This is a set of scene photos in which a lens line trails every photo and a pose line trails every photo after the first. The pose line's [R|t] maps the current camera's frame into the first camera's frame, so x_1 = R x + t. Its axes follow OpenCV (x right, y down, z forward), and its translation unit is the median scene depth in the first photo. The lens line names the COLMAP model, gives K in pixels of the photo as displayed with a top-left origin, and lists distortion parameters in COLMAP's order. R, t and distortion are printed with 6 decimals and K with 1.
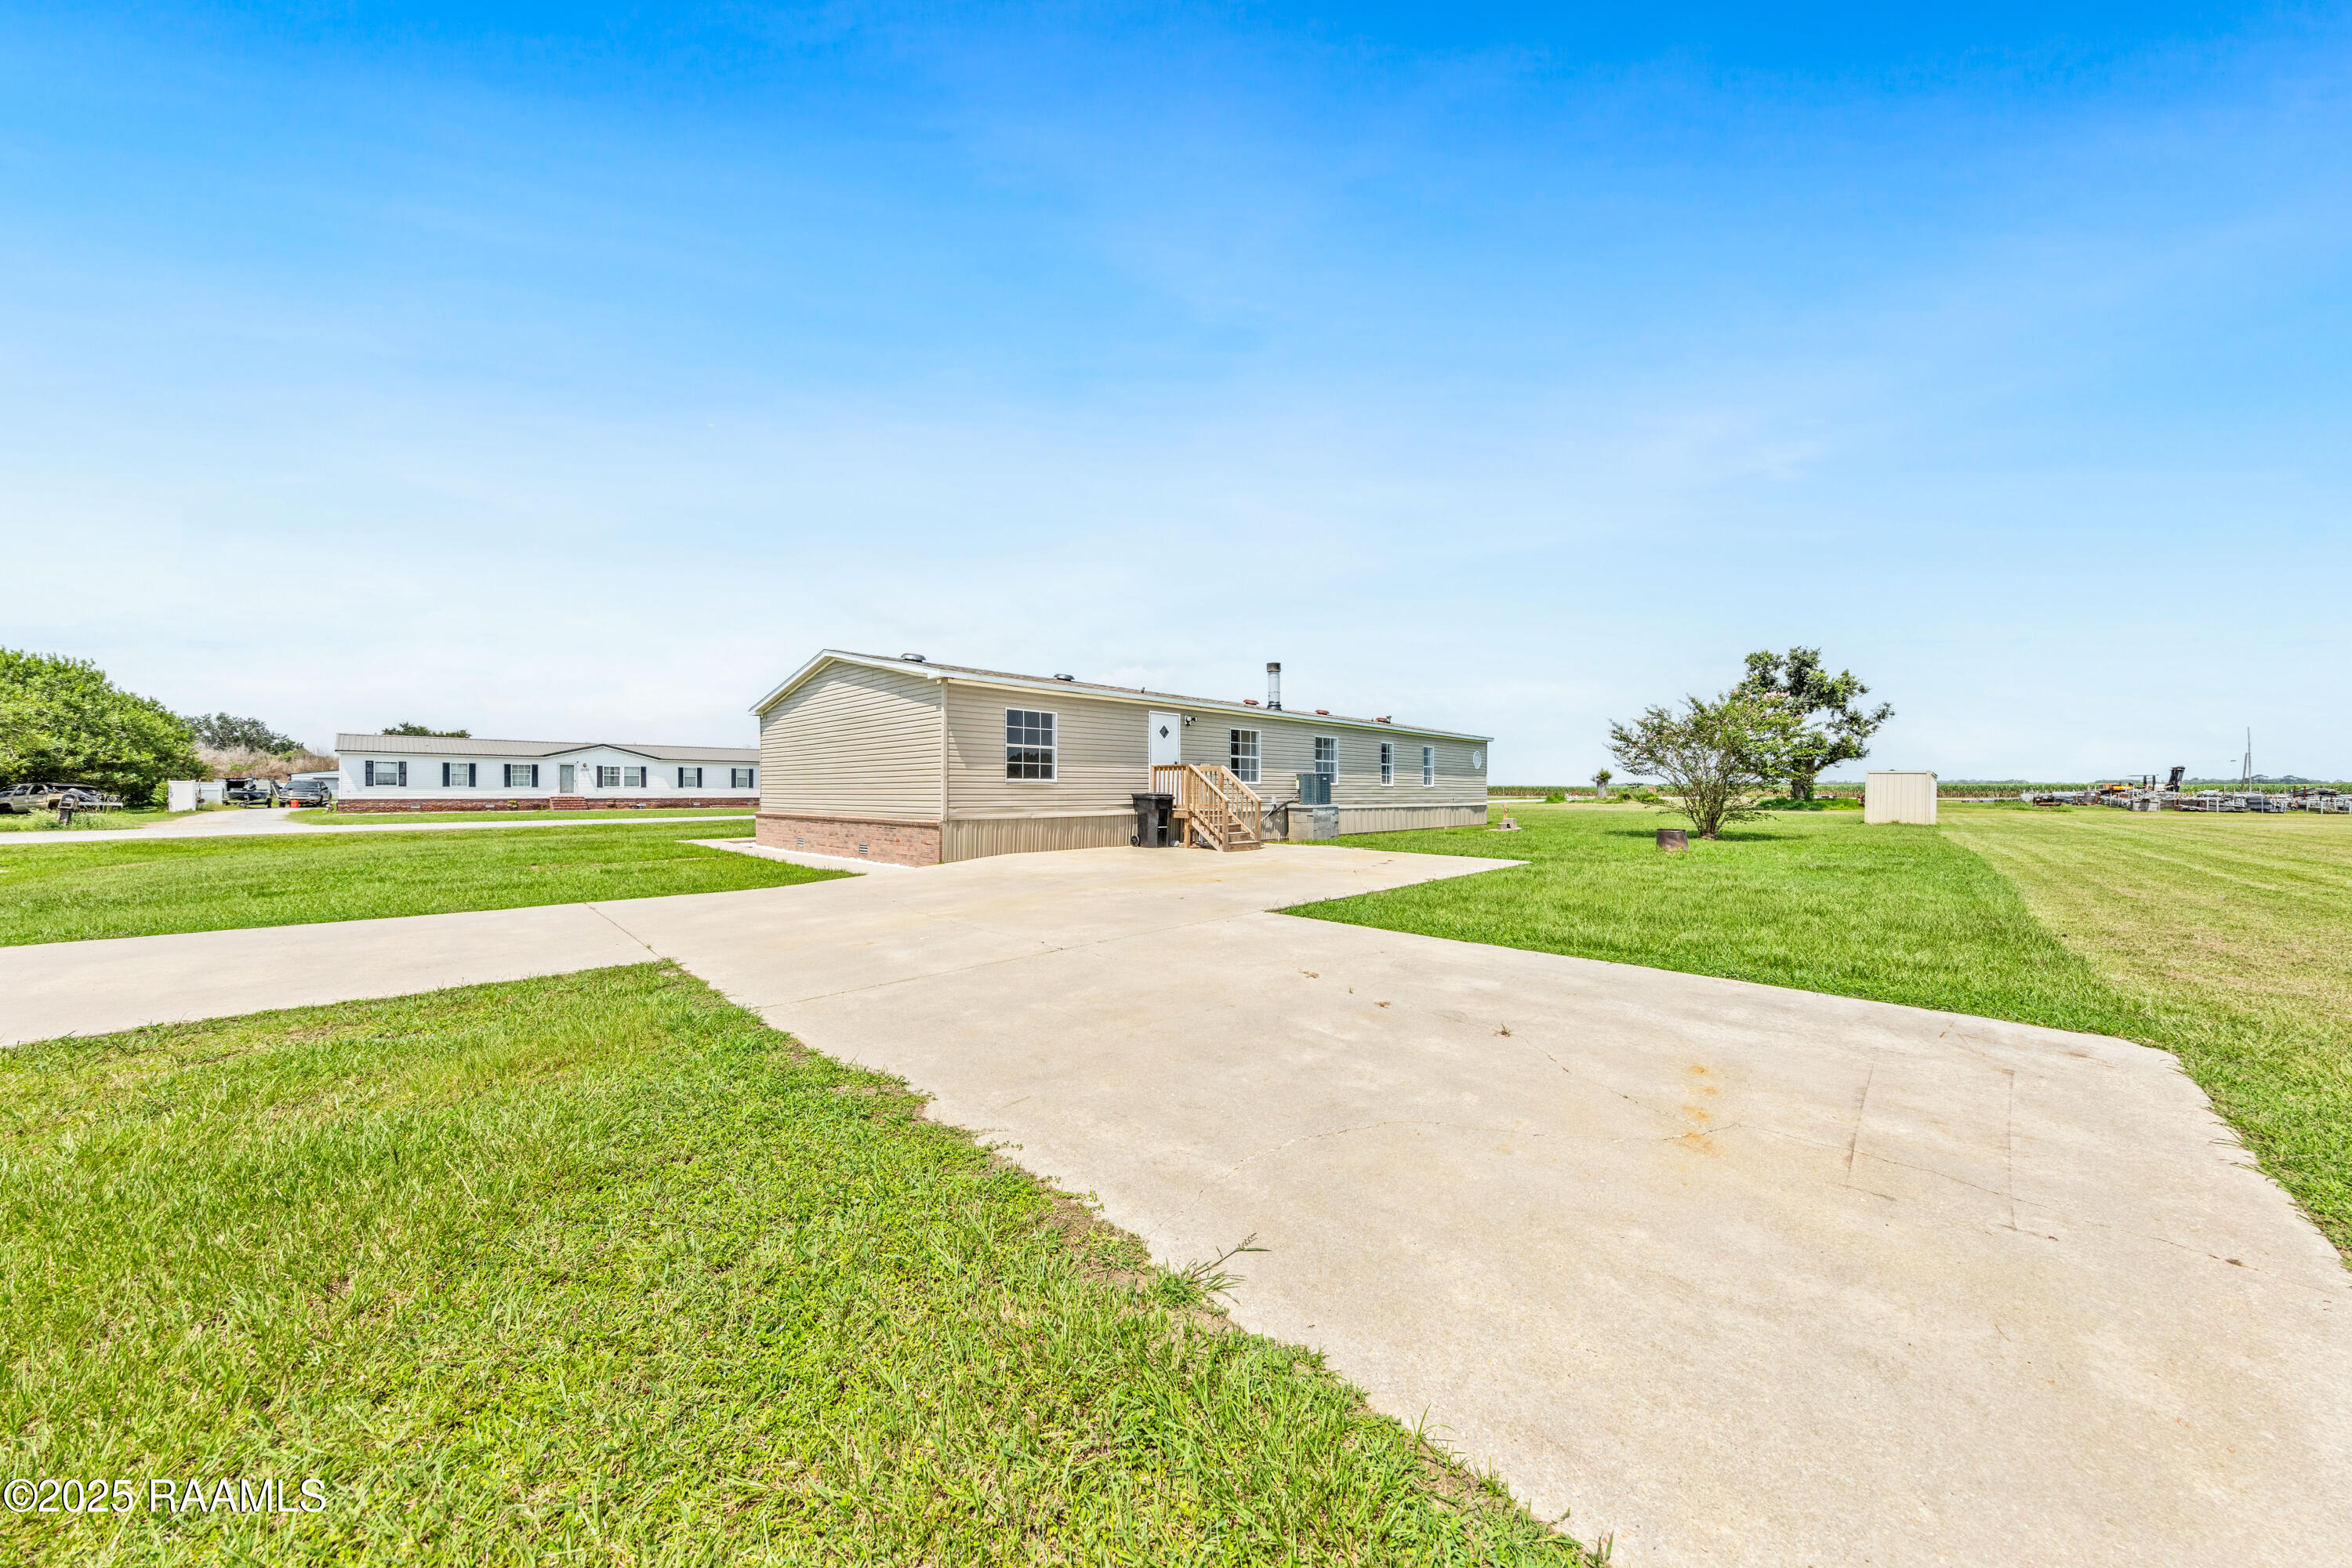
lens RADIAL K [[770.7, 0, 1170.3], [0, 770.7, 774.7], [0, 0, 1]] dist [0.001023, 0.000042]
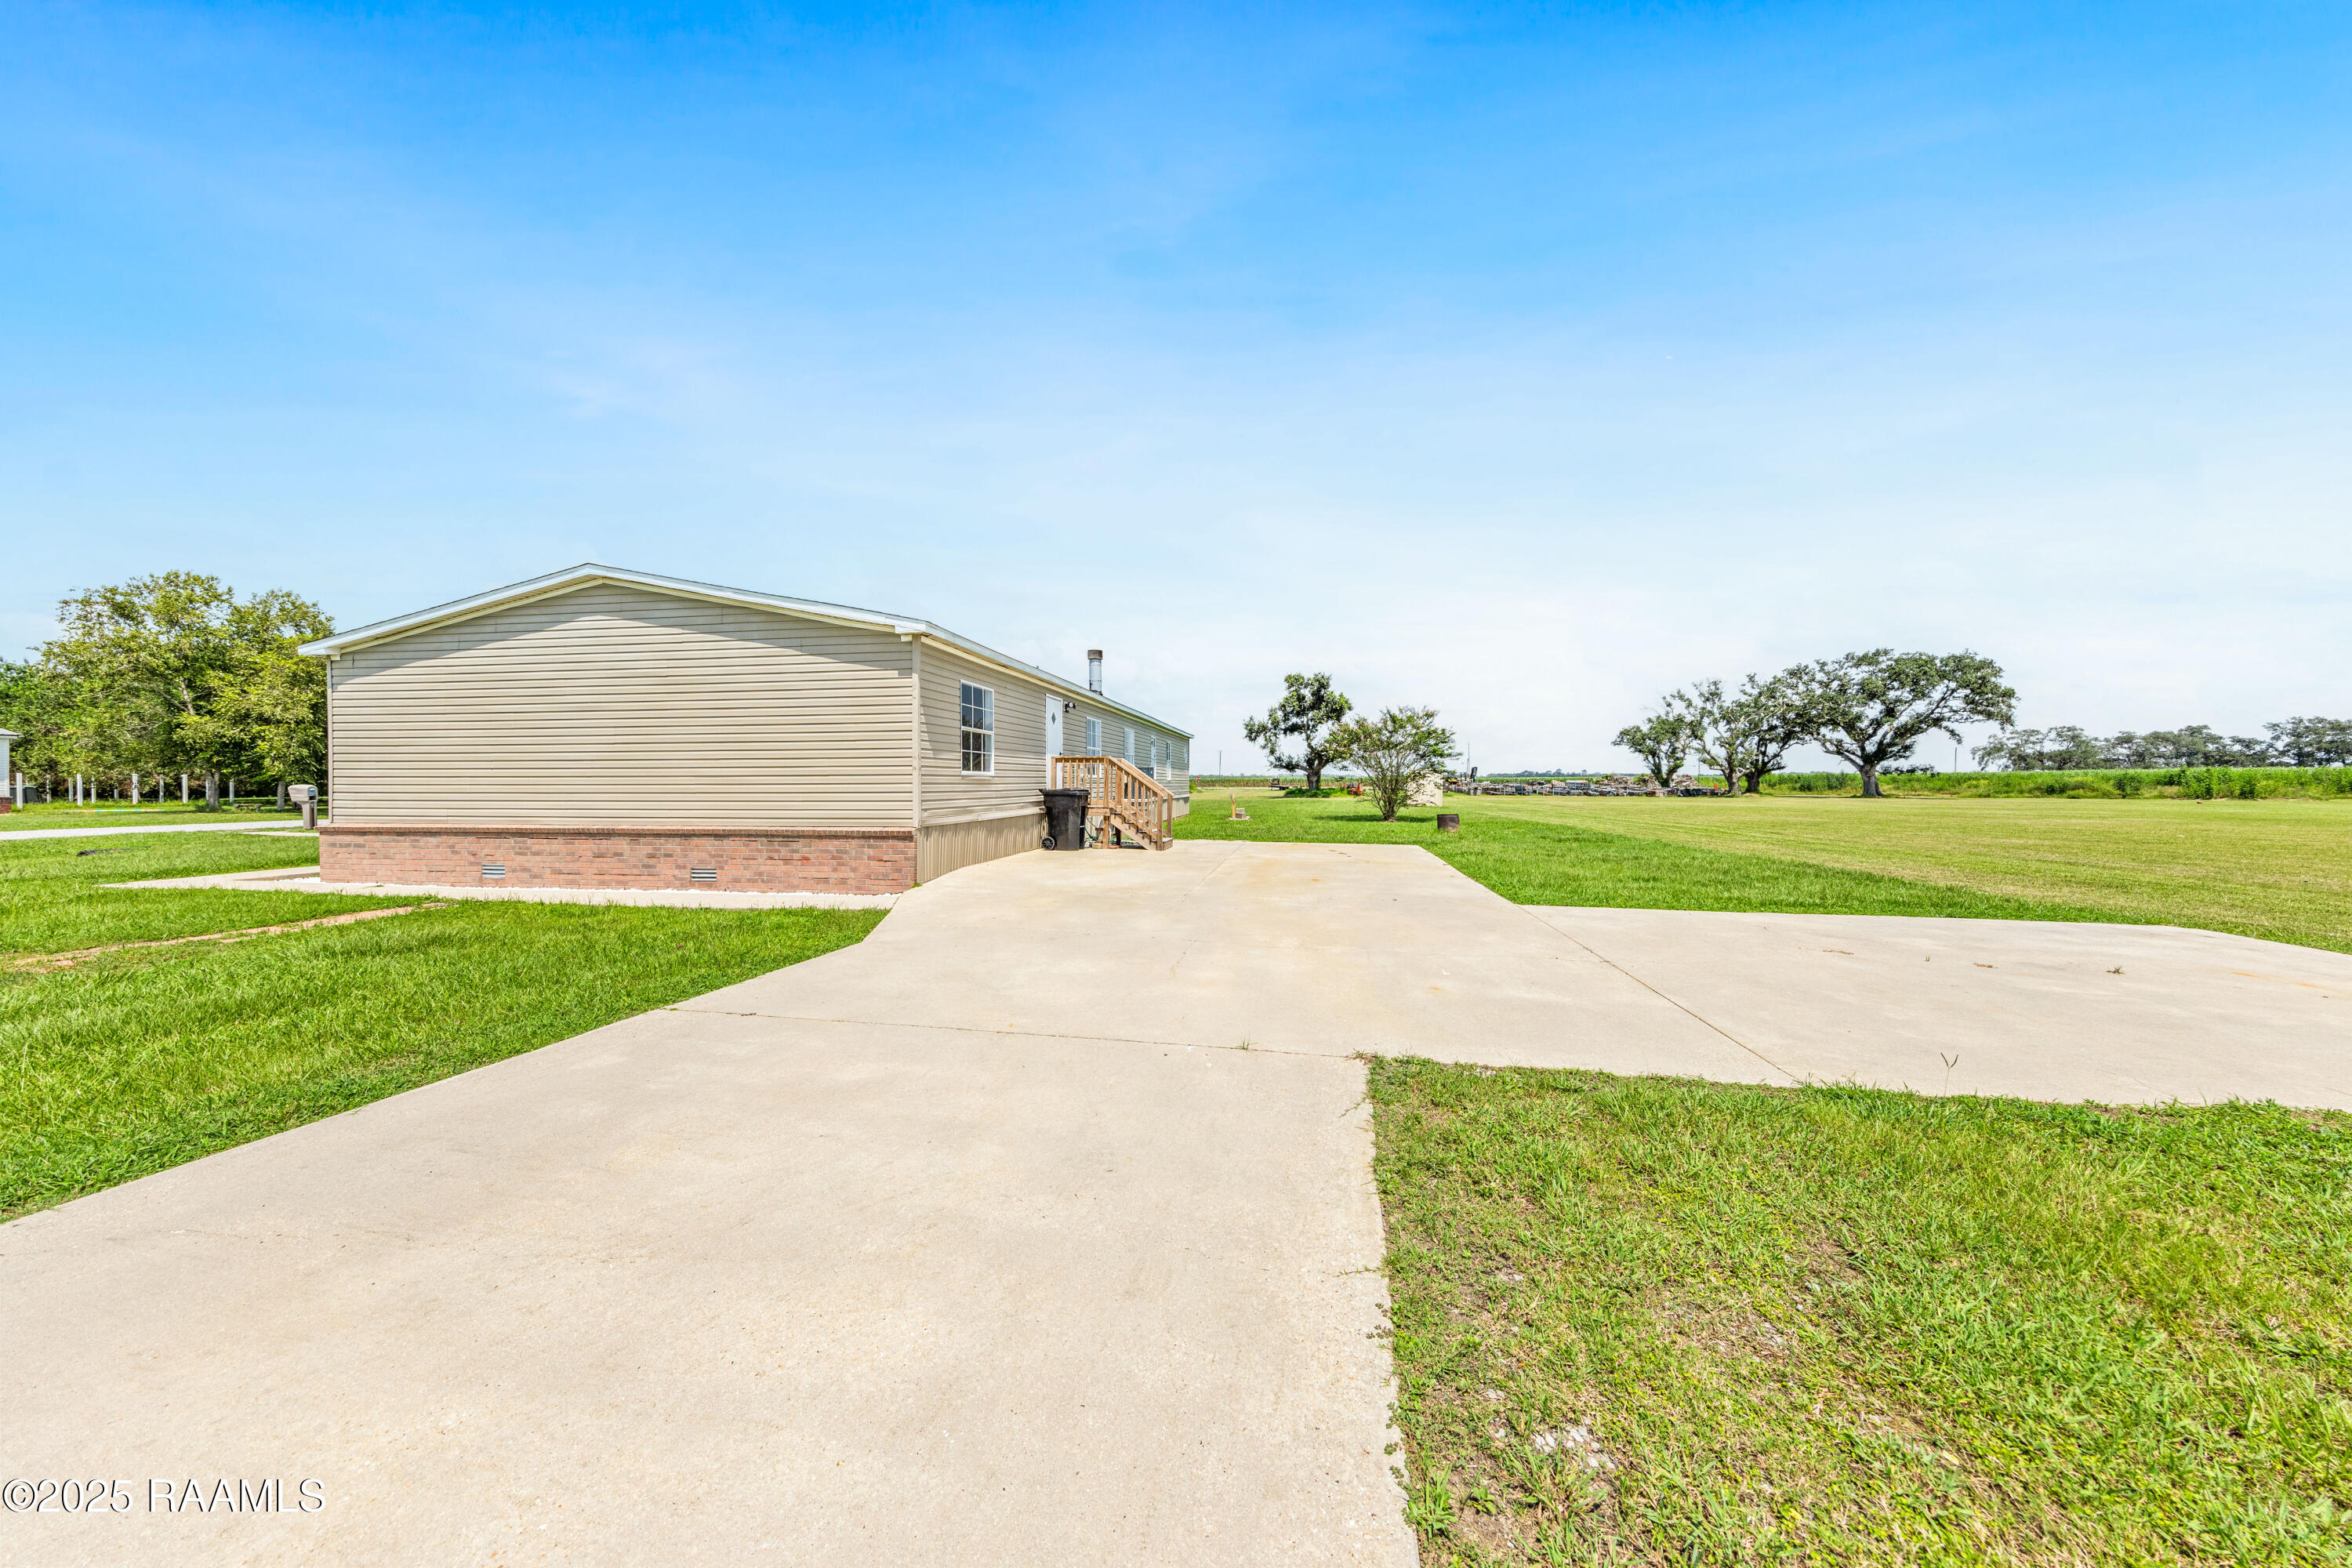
lens RADIAL K [[770.7, 0, 1170.3], [0, 770.7, 774.7], [0, 0, 1]] dist [0.001023, 0.000042]
pose [[0.822344, 0.004837, 0.568970, -0.429833], [-0.011163, 0.999909, 0.007633, 0.000271], [-0.568881, -0.012628, 0.822323, 0.213490]]
